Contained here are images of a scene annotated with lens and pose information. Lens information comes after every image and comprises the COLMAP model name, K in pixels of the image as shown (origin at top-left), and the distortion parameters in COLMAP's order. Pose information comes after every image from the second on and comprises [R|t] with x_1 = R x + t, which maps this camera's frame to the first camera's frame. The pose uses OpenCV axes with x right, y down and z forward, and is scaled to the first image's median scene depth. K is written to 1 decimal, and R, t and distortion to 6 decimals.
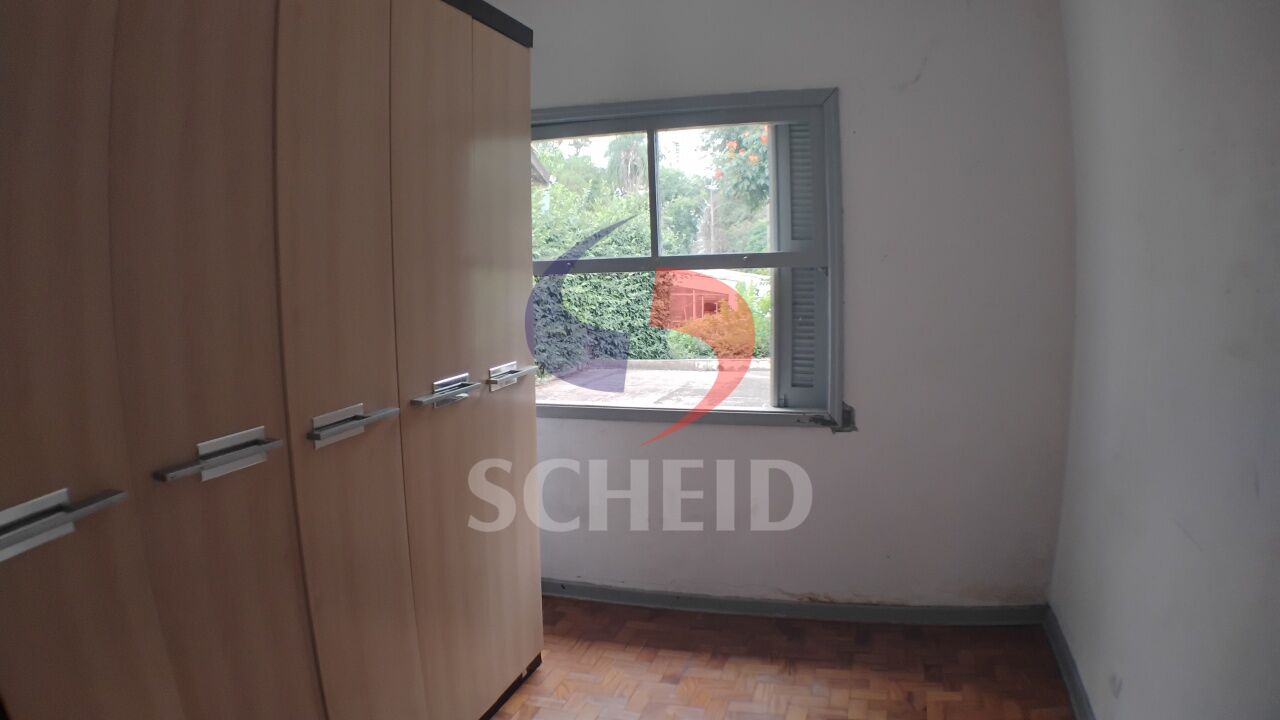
lens RADIAL K [[805.2, 0, 636.0], [0, 805.2, 342.2], [0, 0, 1]] dist [-0.266951, 0.053635]
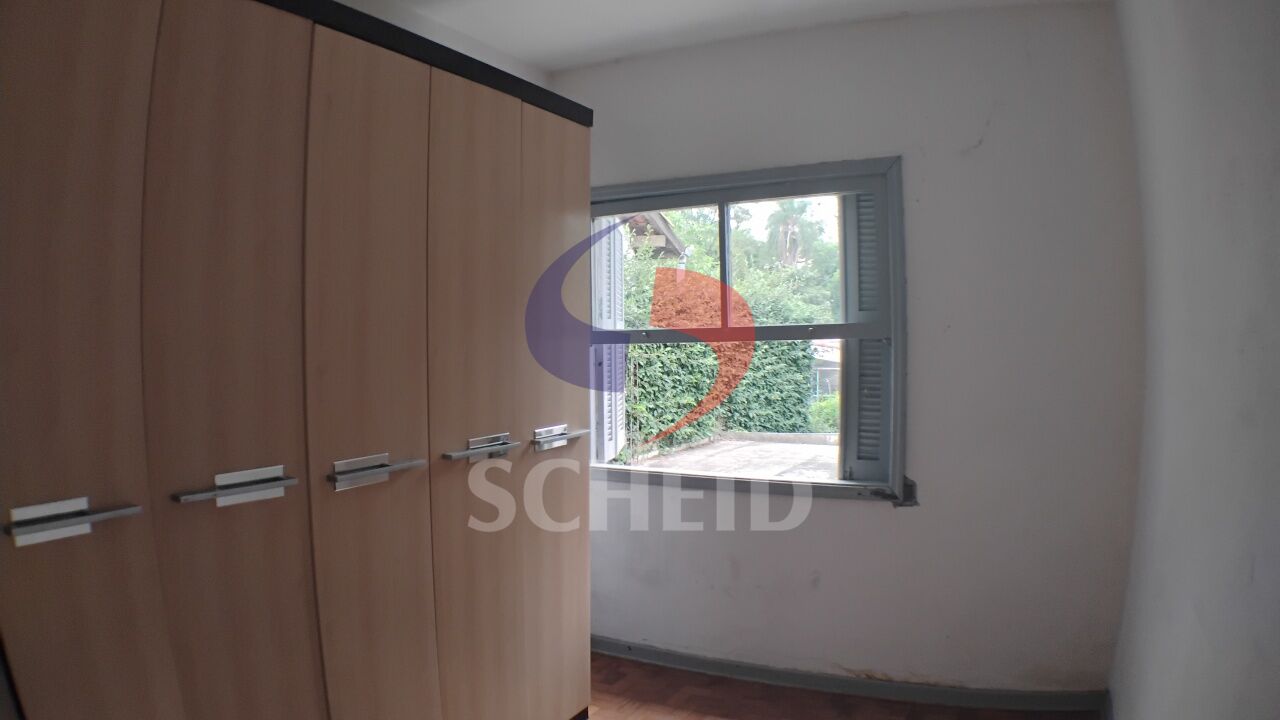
lens RADIAL K [[805.2, 0, 636.0], [0, 805.2, 342.2], [0, 0, 1]] dist [-0.266951, 0.053635]
pose [[0.978884, 0.010392, -0.204152, 0.124525], [-0.028868, 0.995726, -0.087732, 0.004701], [0.202368, 0.091773, 0.975000, -0.013212]]
